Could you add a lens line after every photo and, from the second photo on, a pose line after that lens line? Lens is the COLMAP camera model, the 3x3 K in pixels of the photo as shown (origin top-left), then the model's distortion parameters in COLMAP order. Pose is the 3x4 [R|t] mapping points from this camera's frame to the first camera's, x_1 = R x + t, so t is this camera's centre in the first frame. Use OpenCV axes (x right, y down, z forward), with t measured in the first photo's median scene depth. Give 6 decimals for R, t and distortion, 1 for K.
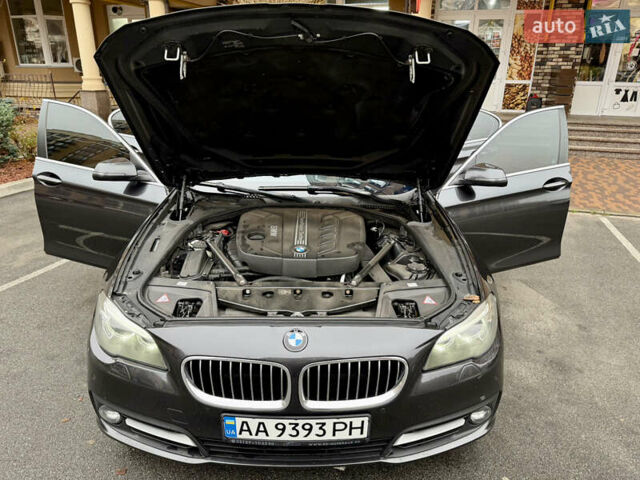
lens RADIAL K [[448.6, 0, 339.8], [0, 448.6, 245.9], [0, 0, 1]] dist [0.012611, -0.016997]
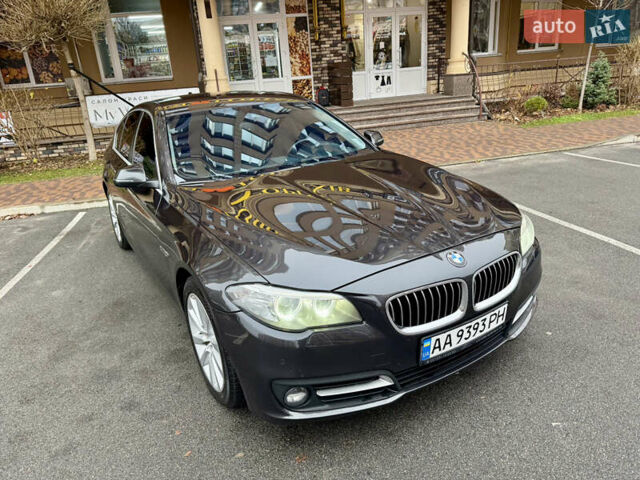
lens RADIAL K [[448.6, 0, 326.0], [0, 448.6, 240.3], [0, 0, 1]] dist [0.012611, -0.016997]
pose [[0.862800, -0.249726, 0.439559, -0.151016], [0.262634, 0.964353, 0.032358, 0.004724], [-0.431971, 0.087525, 0.897630, 0.008854]]
